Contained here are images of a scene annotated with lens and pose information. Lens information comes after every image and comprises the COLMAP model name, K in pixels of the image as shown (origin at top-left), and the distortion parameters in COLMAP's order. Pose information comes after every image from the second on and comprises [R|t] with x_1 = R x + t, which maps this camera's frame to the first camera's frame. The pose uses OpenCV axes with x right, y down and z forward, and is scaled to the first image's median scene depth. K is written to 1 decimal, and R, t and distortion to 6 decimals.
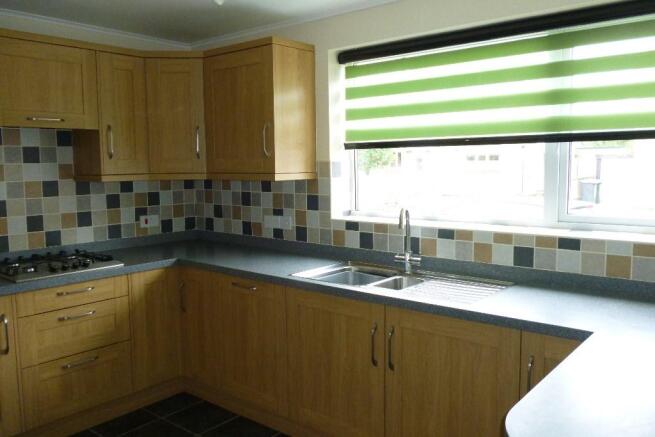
lens RADIAL K [[563.3, 0, 327.5], [0, 563.3, 218.5], [0, 0, 1]] dist [-0.003321, 0.001209]
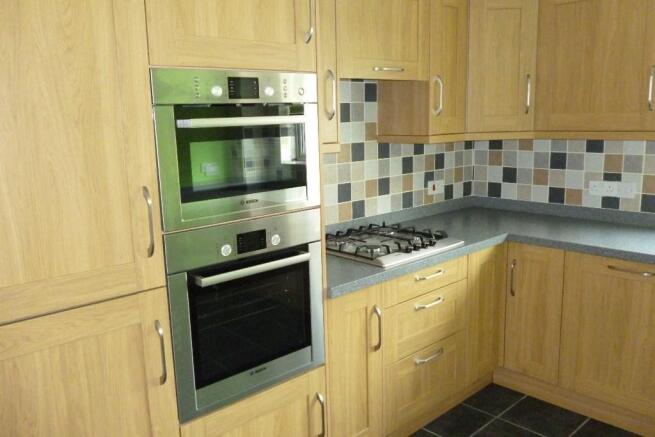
lens RADIAL K [[563.3, 0, 327.5], [0, 563.3, 218.5], [0, 0, 1]] dist [-0.003321, 0.001209]
pose [[0.994092, 0.003356, -0.108493, -0.438659], [0.005746, 0.996493, 0.083478, -0.023425], [0.108392, -0.083608, 0.990586, 0.130872]]
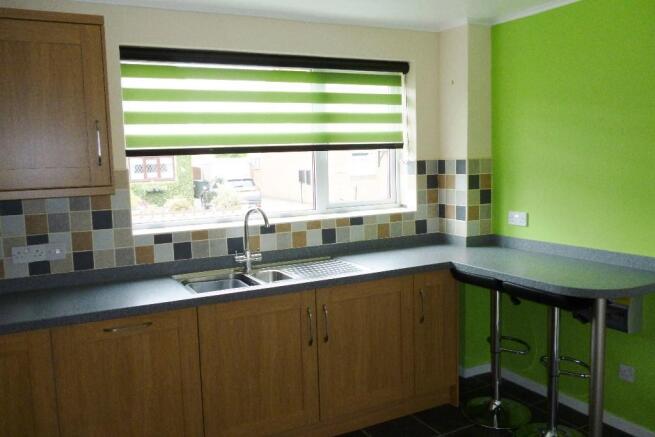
lens RADIAL K [[589.4, 0, 327.5], [0, 589.4, 218.5], [0, 0, 1]] dist [0.002687, 0.003080]
pose [[0.354245, -0.097195, 0.930088, -0.716763], [0.117180, 0.991359, 0.058967, -0.042654], [-0.927782, 0.088099, 0.362573, 0.372208]]
